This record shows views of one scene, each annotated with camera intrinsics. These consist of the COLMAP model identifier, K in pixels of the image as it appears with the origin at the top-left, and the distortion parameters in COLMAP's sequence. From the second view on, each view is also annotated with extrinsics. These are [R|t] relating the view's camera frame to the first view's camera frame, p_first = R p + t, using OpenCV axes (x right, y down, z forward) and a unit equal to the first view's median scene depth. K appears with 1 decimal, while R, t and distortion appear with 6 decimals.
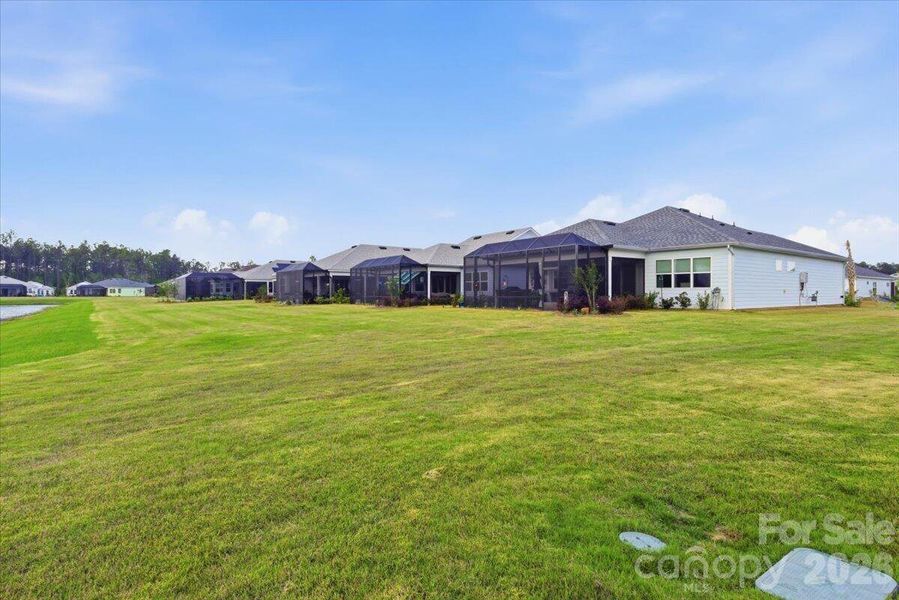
lens RADIAL K [[459.1, 0, 448.9], [0, 459.1, 298.9], [0, 0, 1]] dist [-0.002113, -0.000453]
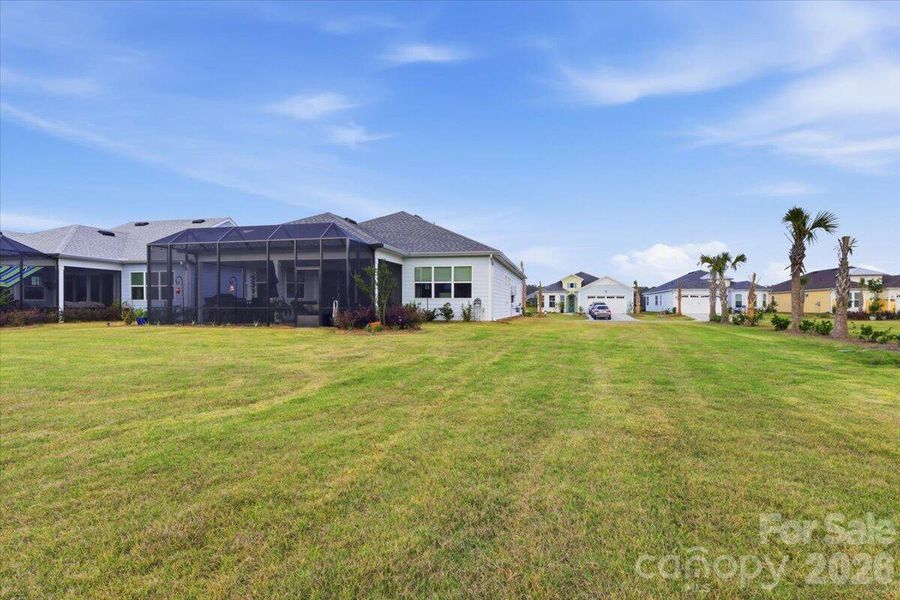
lens RADIAL K [[459.6, 0, 450.5], [0, 459.6, 302.0], [0, 0, 1]] dist [-0.002113, -0.000453]
pose [[0.745599, 0.009098, 0.666333, -0.088109], [0.004334, 0.999819, -0.018501, 0.000542], [-0.666381, 0.016682, 0.745425, 0.284226]]
